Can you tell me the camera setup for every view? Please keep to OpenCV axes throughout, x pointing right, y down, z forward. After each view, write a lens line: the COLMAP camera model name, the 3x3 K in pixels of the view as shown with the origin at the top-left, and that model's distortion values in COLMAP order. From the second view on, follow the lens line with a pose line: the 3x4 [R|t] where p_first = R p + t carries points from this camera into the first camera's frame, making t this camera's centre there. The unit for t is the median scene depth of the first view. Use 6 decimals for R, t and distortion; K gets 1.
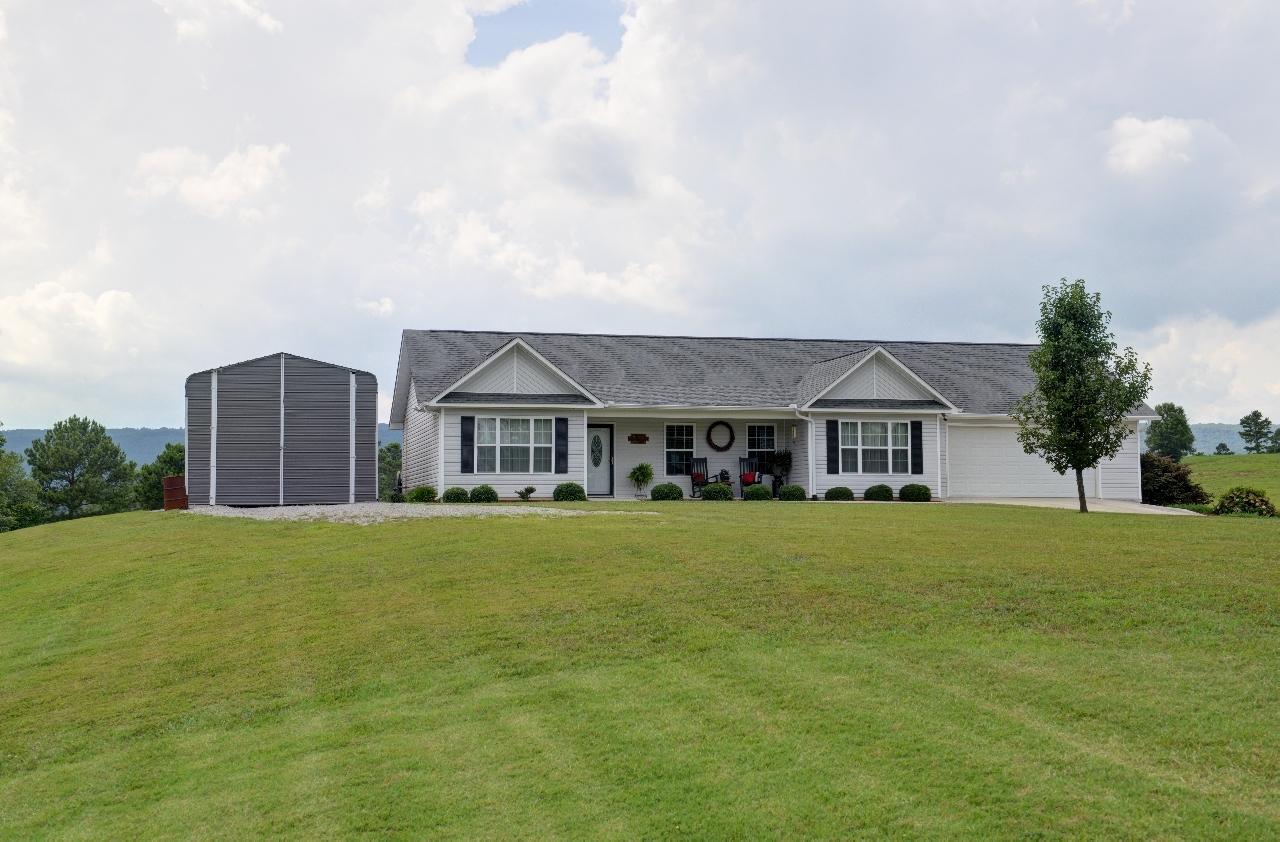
lens RADIAL K [[1746.9, 0, 645.4], [0, 1746.9, 412.5], [0, 0, 1]] dist [0.170507, 0.000000]
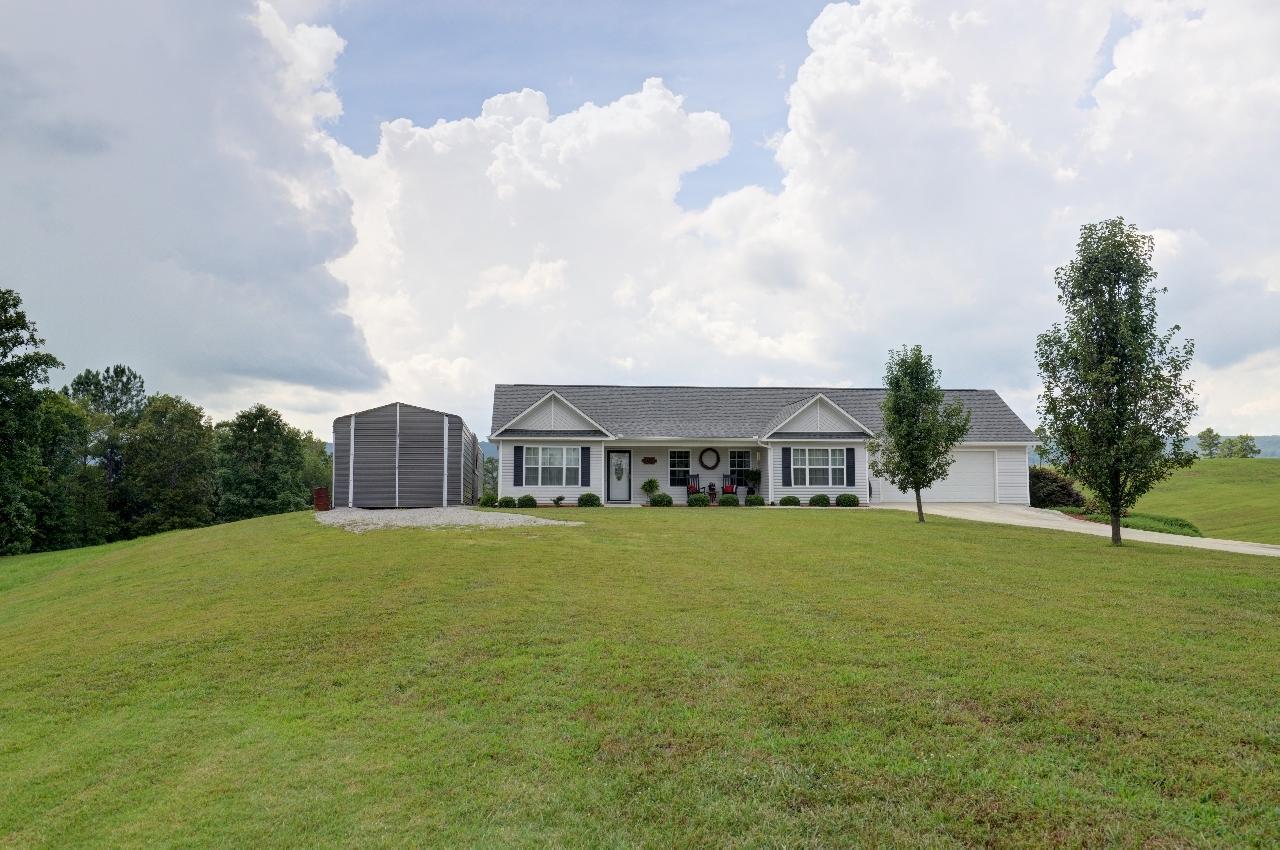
lens RADIAL K [[1145.8, 0, 642.4], [0, 1145.8, 417.6], [0, 0, 1]] dist [0.000916, -0.014657]
pose [[0.989746, -0.006704, -0.142681, 0.122463], [0.005150, 0.999923, -0.011258, -0.009297], [0.142745, 0.010407, 0.989705, 0.091456]]
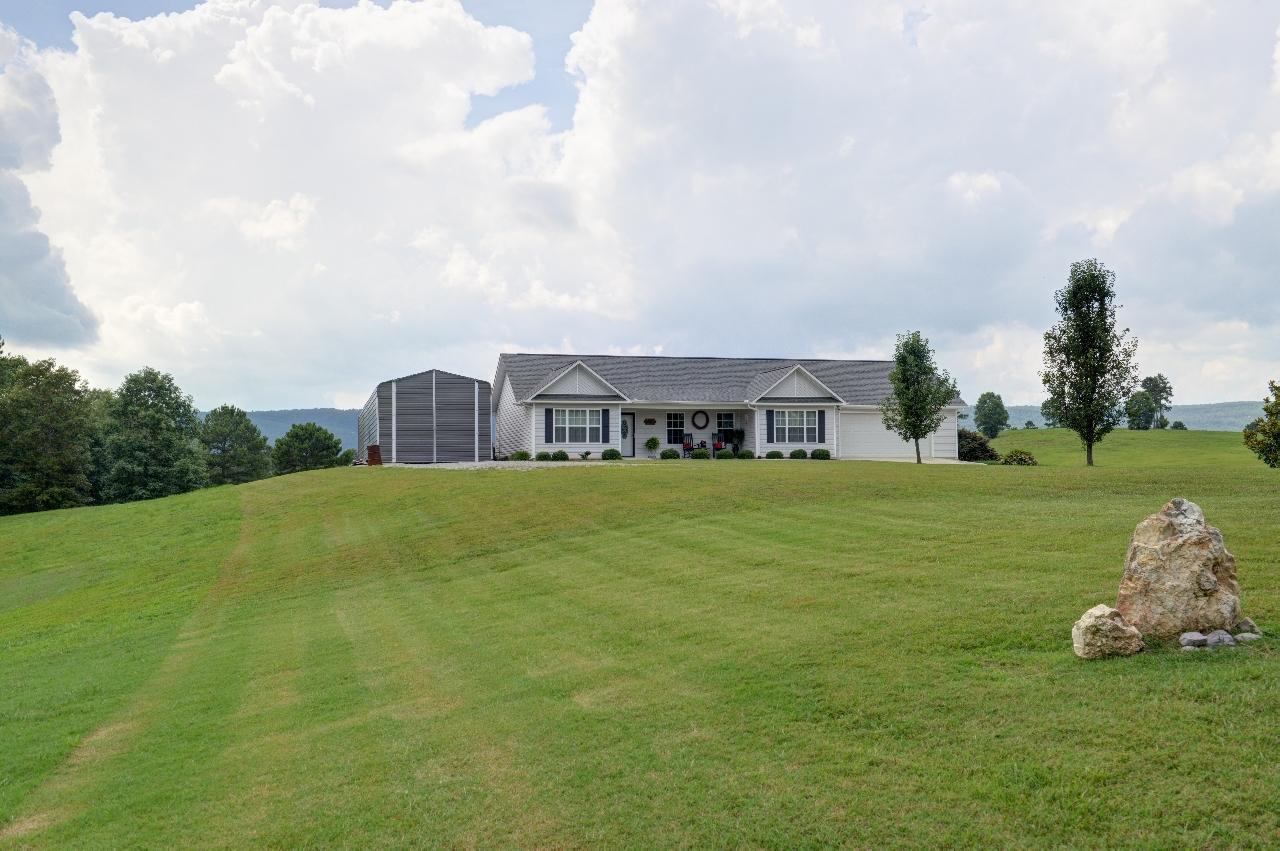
lens RADIAL K [[1366.6, 0, 630.6], [0, 1366.6, 427.3], [0, 0, 1]] dist [0.042788, 0.000000]
pose [[0.999644, -0.003094, 0.026501, -0.055856], [0.002517, 0.999760, 0.021762, -0.007222], [-0.026562, -0.021688, 0.999412, -0.263106]]
